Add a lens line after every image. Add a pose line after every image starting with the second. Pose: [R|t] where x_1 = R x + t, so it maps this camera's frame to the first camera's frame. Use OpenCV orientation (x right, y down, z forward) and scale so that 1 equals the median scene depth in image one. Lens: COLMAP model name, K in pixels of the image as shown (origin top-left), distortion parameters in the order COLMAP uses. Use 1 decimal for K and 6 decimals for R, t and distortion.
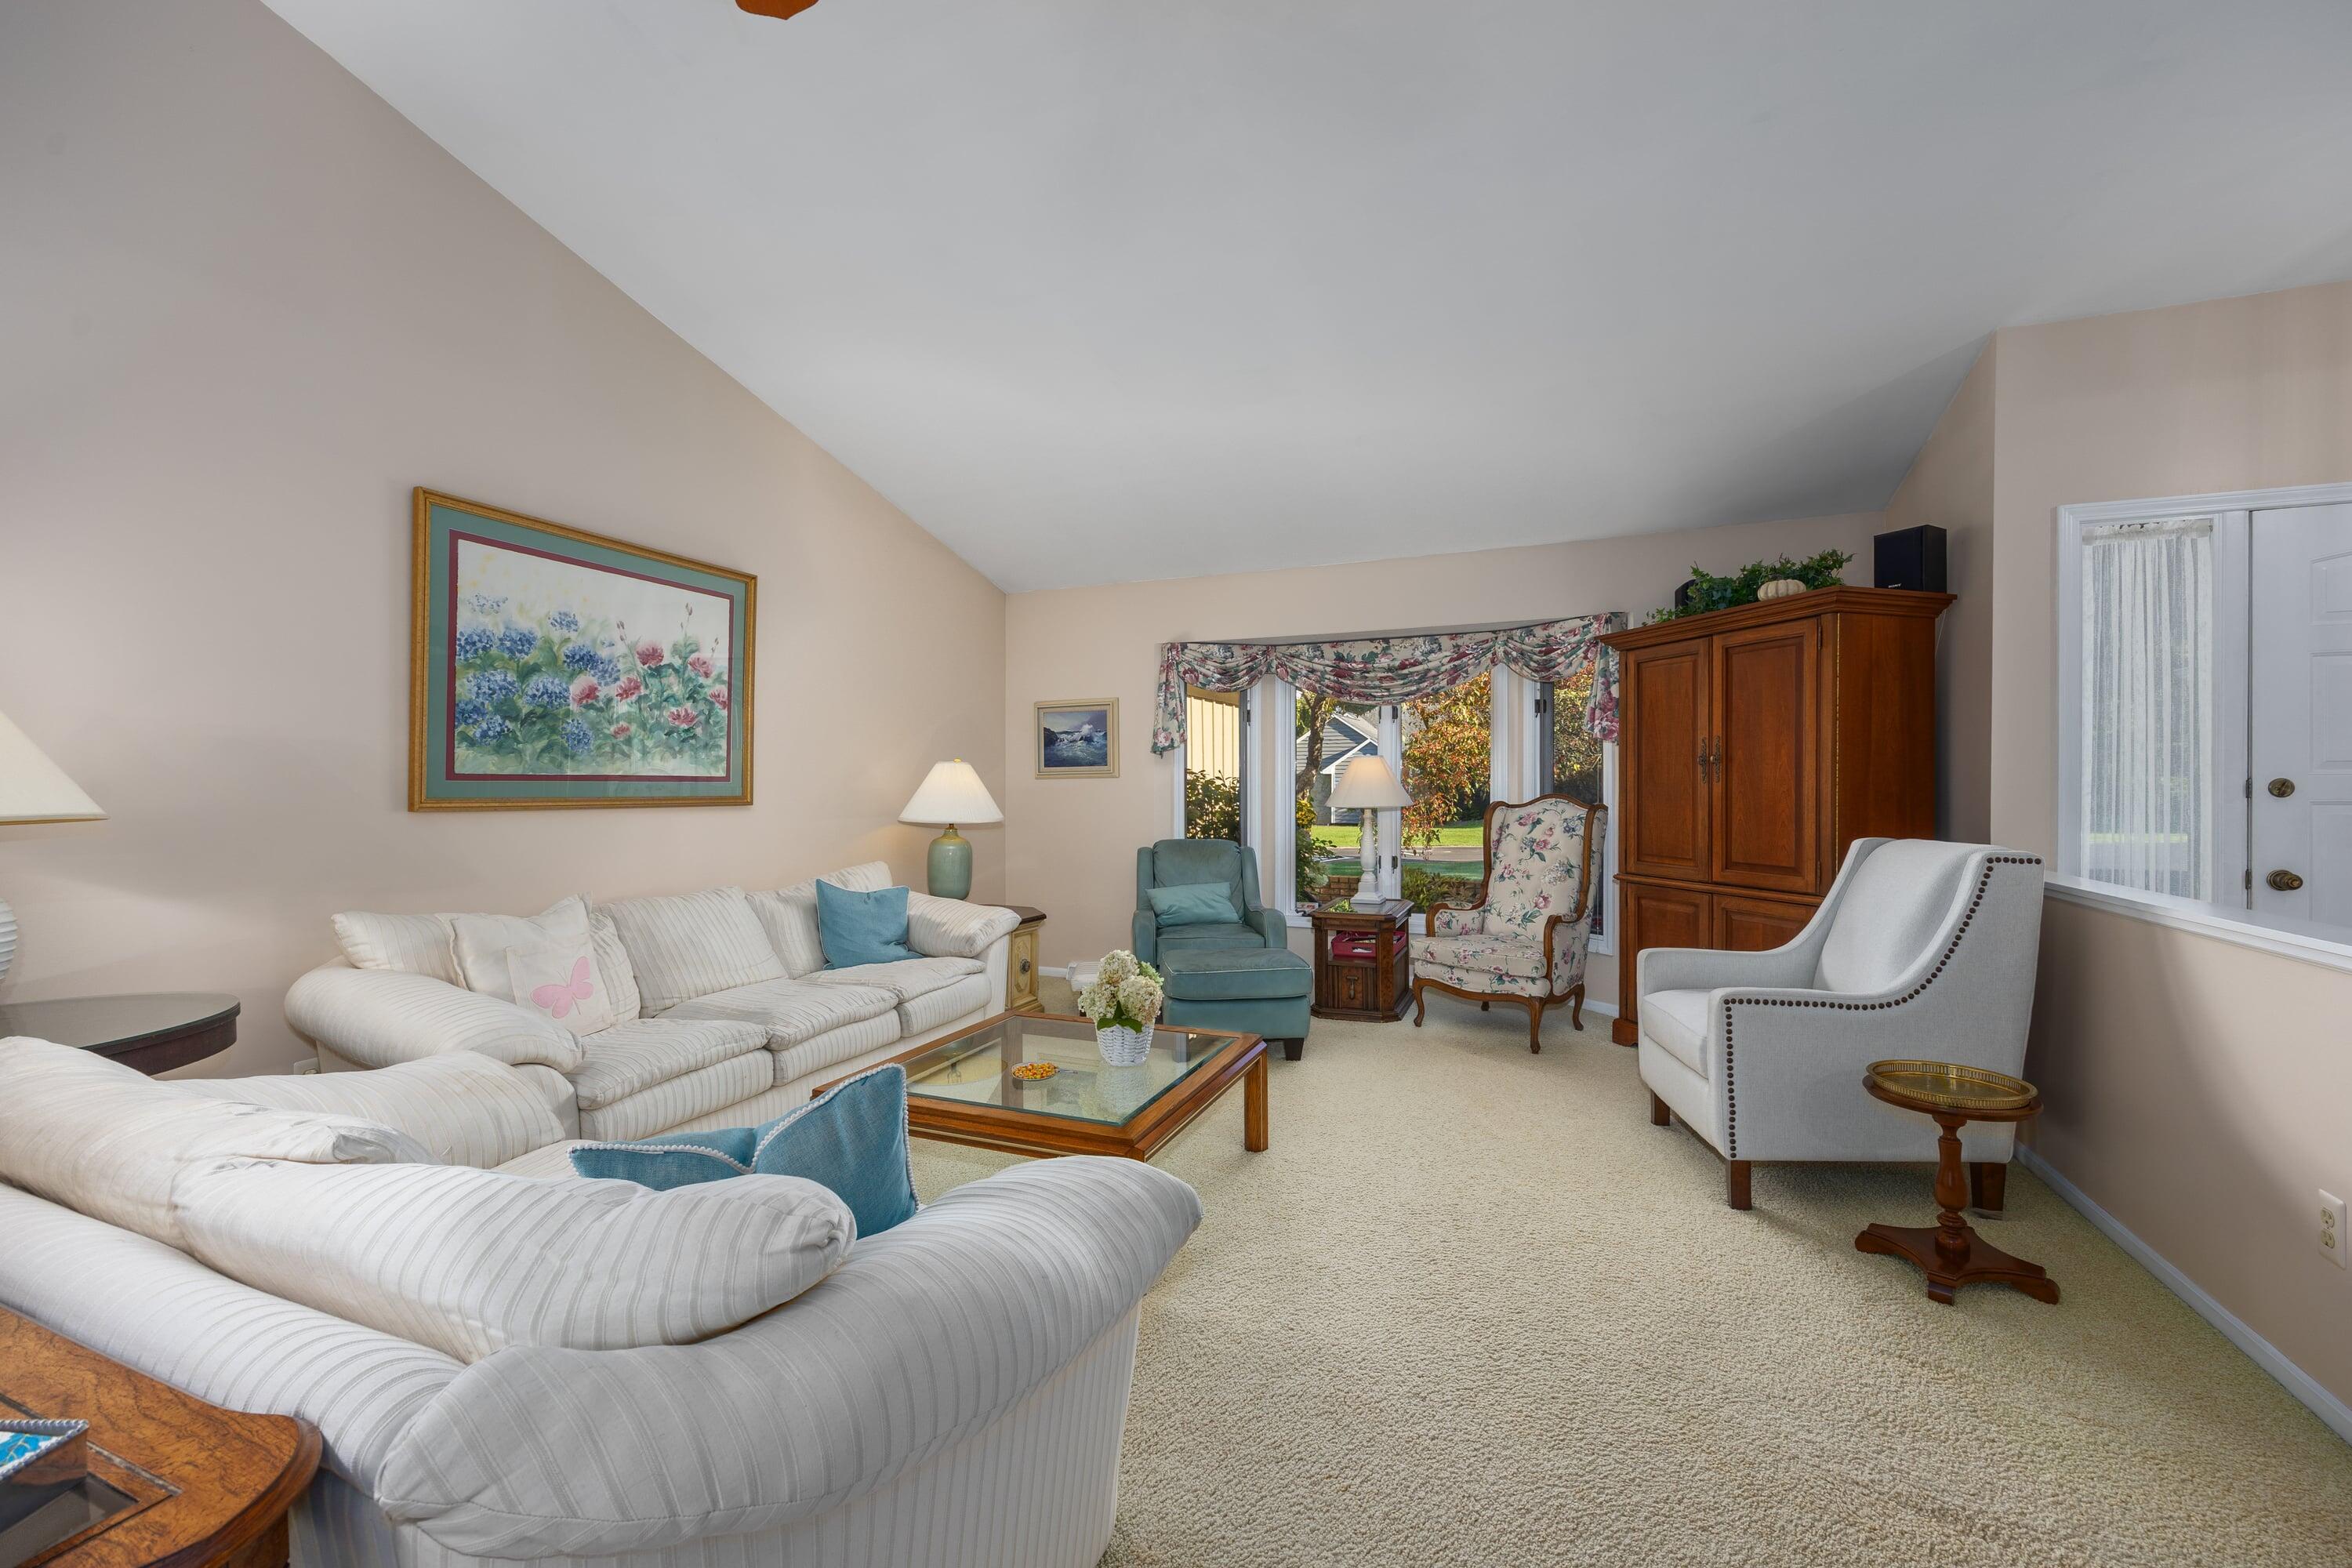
lens RADIAL K [[940.9, 0, 1201.3], [0, 940.9, 787.5], [0, 0, 1]] dist [-0.004122, -0.000036]
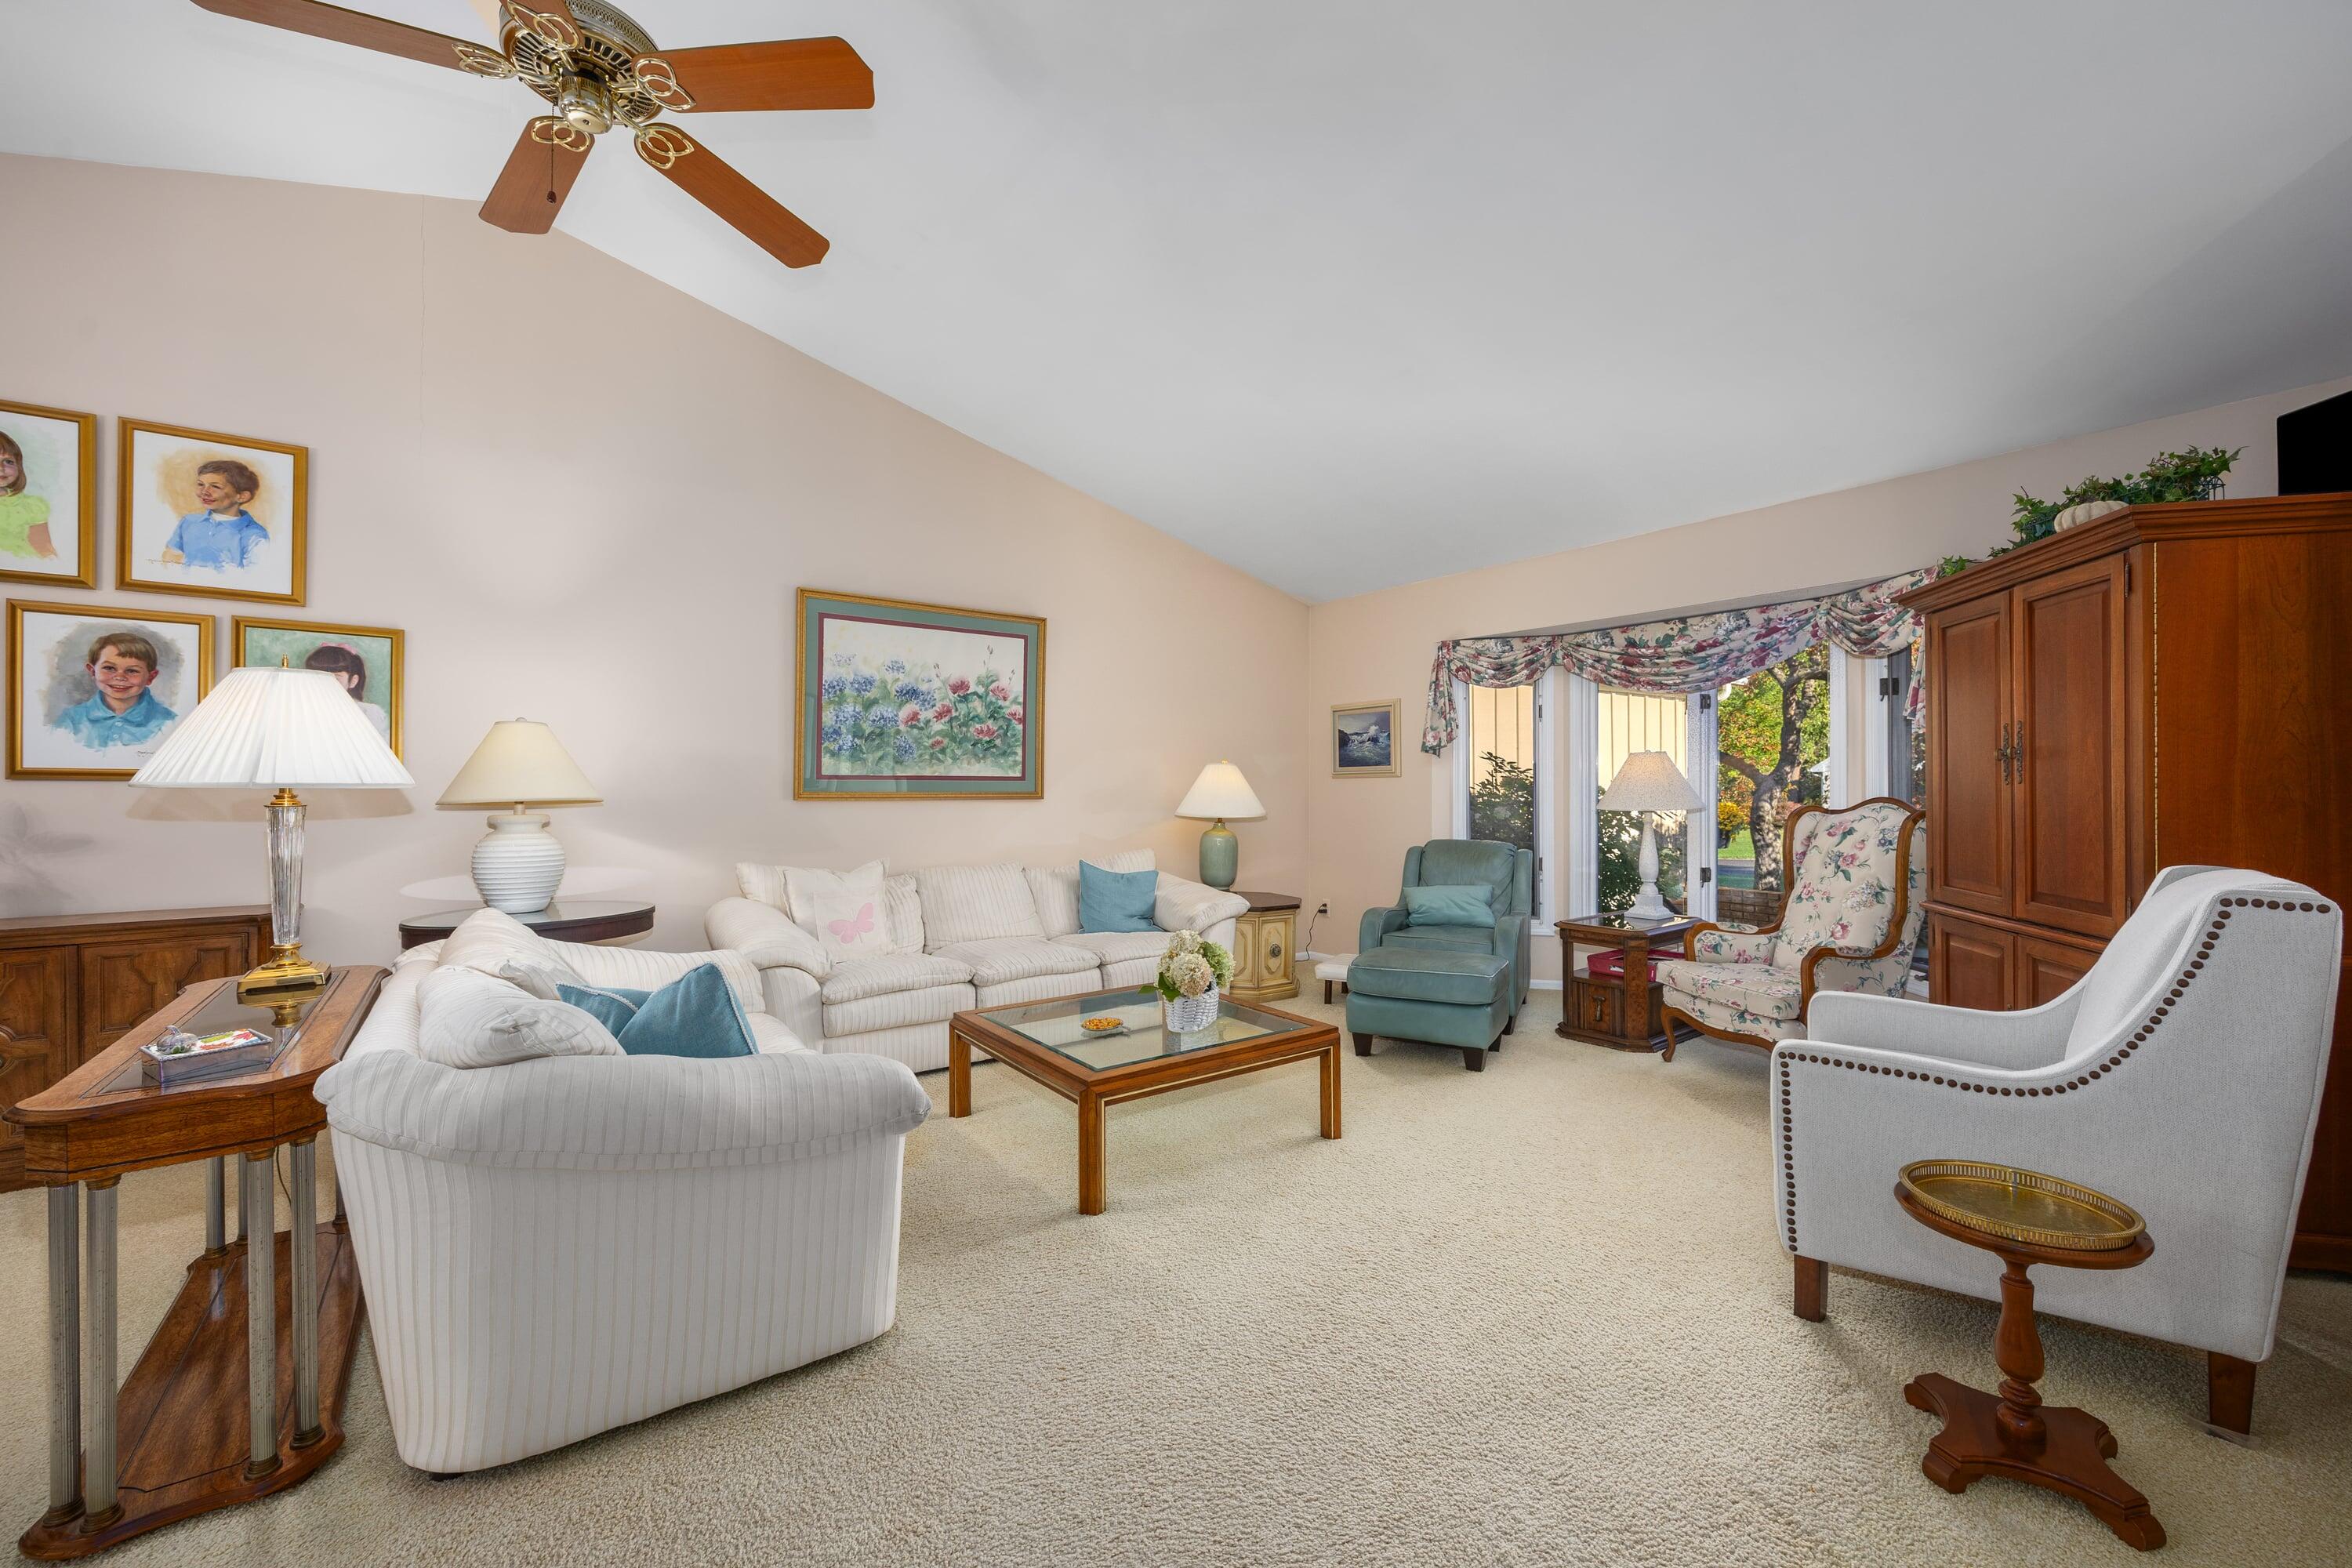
lens RADIAL K [[940.9, 0, 1200.2], [0, 940.9, 777.3], [0, 0, 1]] dist [-0.004122, -0.000036]
pose [[0.852340, -0.000178, -0.522988, 0.382044], [-0.004542, 0.999960, -0.007742, -0.001901], [0.522969, 0.008974, 0.852305, 0.031073]]
